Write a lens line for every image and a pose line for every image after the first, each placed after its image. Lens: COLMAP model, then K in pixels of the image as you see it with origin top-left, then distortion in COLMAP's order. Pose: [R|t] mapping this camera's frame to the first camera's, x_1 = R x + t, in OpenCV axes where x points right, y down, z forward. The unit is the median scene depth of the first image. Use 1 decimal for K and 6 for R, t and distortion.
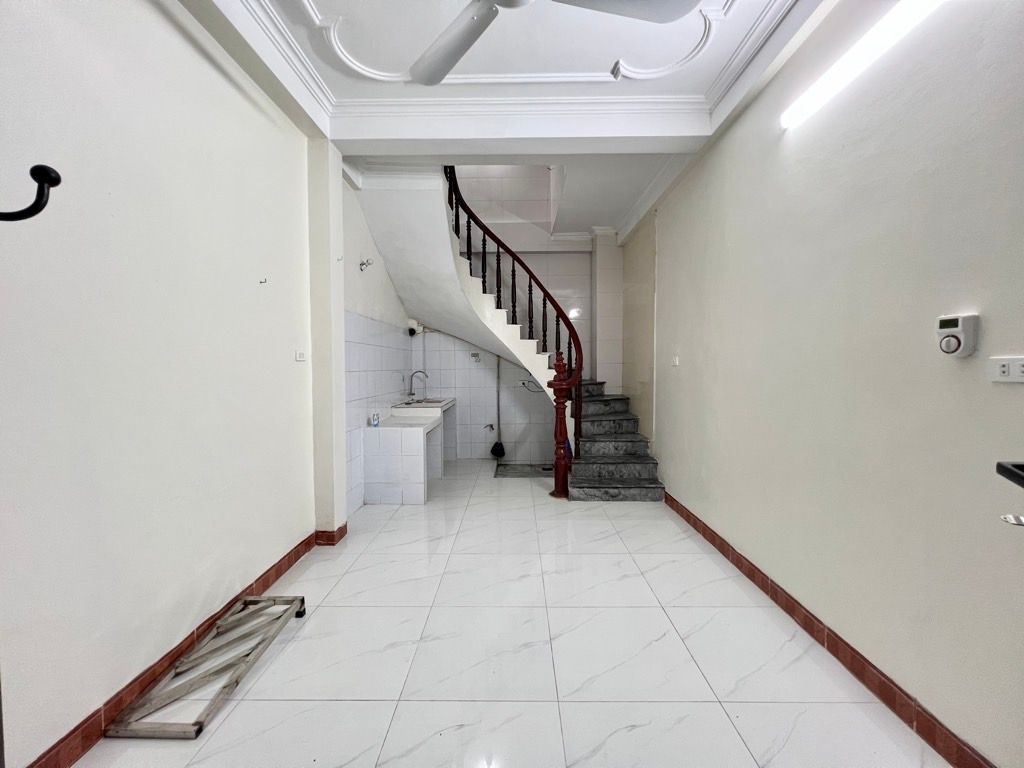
lens RADIAL K [[411.5, 0, 513.1], [0, 411.5, 381.7], [0, 0, 1]] dist [-0.003449, -0.000184]
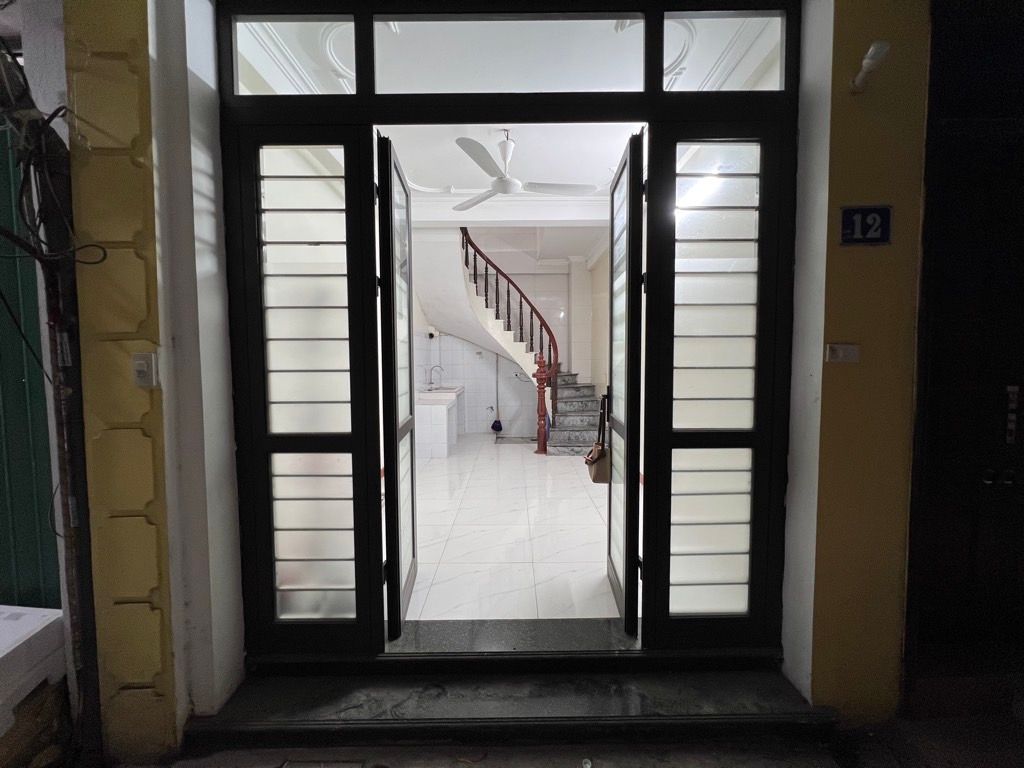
lens RADIAL K [[411.5, 0, 508.4], [0, 411.5, 389.9], [0, 0, 1]] dist [-0.003449, -0.000184]
pose [[0.999999, -0.001455, 0.000552, -0.000268], [0.001434, 0.999312, 0.037074, 0.003553], [-0.000606, -0.037073, 0.999312, -0.353310]]
